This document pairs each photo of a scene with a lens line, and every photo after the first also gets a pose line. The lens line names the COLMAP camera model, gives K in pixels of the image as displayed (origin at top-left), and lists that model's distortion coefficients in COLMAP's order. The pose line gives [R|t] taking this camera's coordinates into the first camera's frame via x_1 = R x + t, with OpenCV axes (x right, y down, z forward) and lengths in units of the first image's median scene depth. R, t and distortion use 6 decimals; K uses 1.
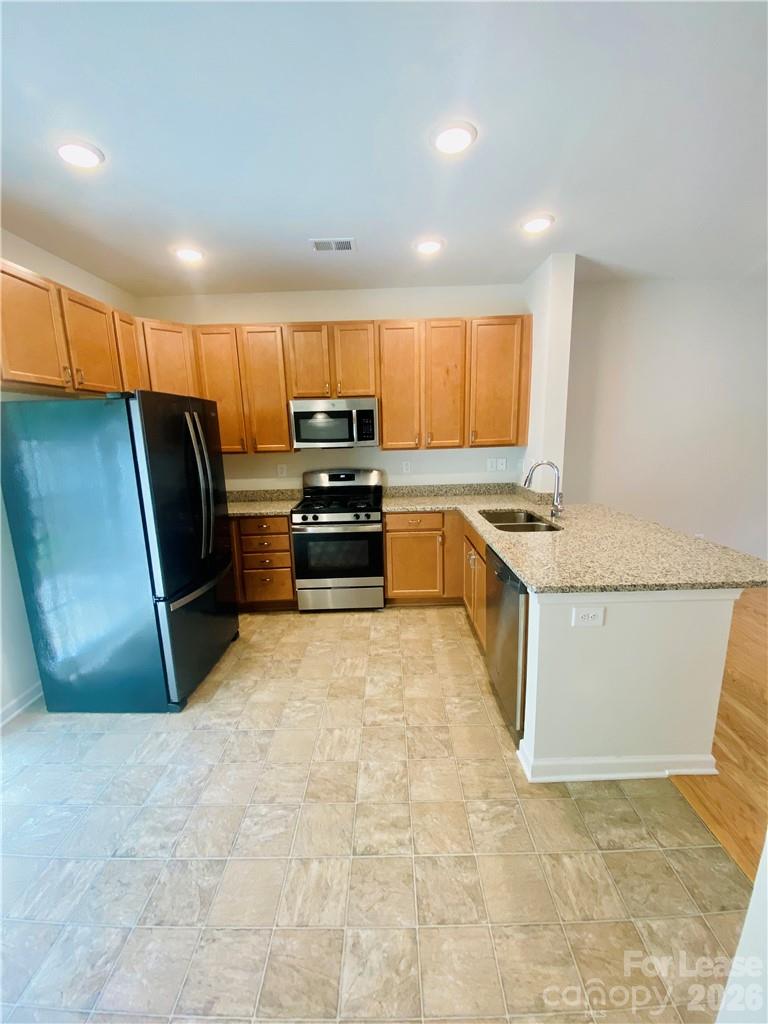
lens RADIAL K [[417.0, 0, 384.0], [0, 417.0, 512.0], [0, 0, 1]] dist [-0.000154, -0.000088]
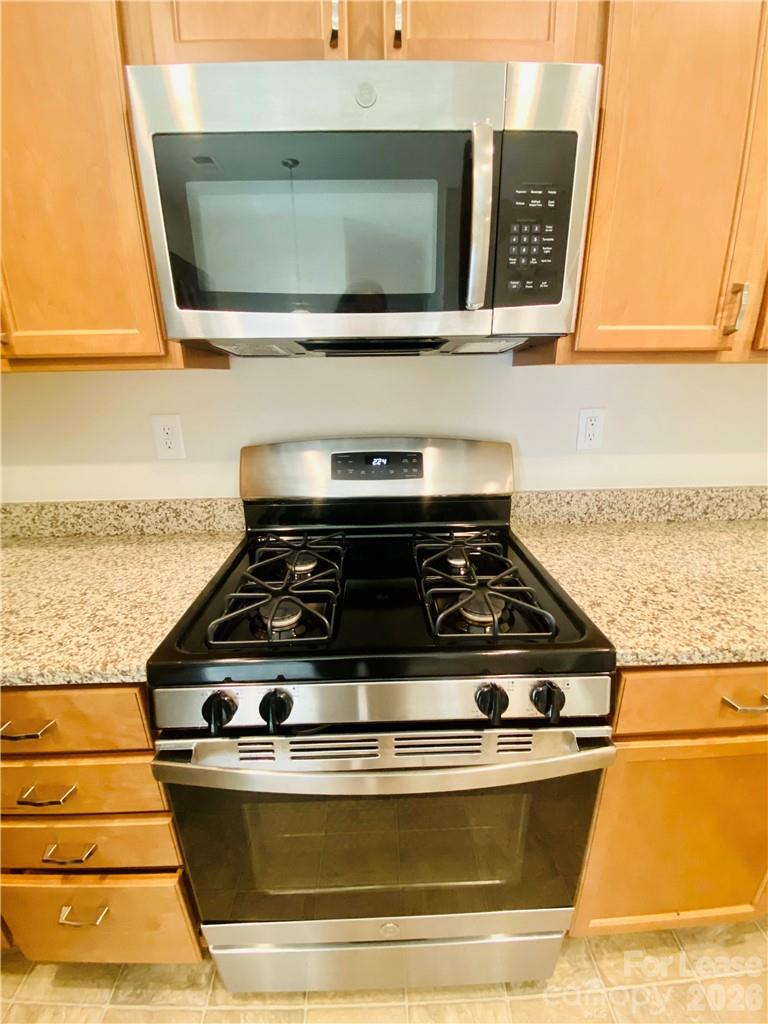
lens RADIAL K [[417.0, 0, 384.0], [0, 417.0, 512.0], [0, 0, 1]] dist [-0.000154, -0.000088]
pose [[0.999478, 0.003187, 0.032145, -0.106586], [-0.007288, 0.991709, 0.128294, -0.088312], [-0.031470, -0.128462, 0.991215, 0.717227]]
